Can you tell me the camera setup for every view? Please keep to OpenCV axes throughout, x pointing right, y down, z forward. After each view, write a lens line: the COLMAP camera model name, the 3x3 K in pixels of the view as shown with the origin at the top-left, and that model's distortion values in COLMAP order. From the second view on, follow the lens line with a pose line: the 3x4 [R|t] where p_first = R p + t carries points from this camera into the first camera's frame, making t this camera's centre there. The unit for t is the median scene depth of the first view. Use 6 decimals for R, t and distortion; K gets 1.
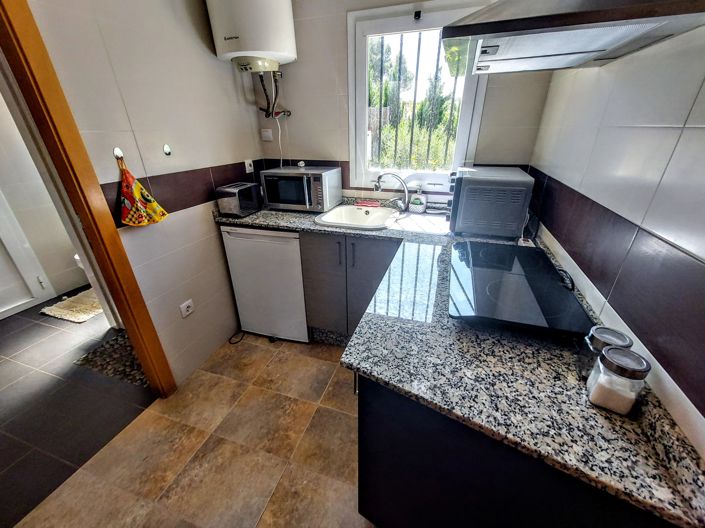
lens RADIAL K [[290.6, 0, 352.5], [0, 290.6, 264.0], [0, 0, 1]] dist [0.012433, 0.000142]
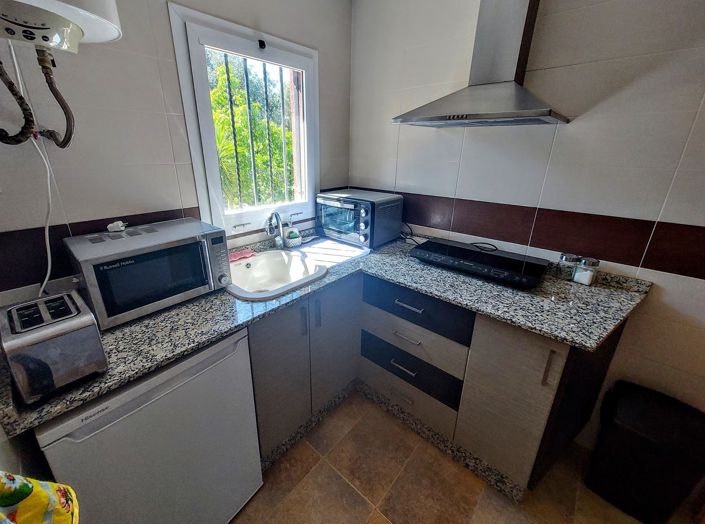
lens RADIAL K [[287.1, 0, 352.4], [0, 287.1, 245.0], [0, 0, 1]] dist [0.010401, -0.000049]
pose [[0.391777, -0.282439, 0.875636, -0.604406], [0.378802, 0.916827, 0.126241, -0.268091], [-0.838462, 0.282235, 0.466181, 0.495570]]
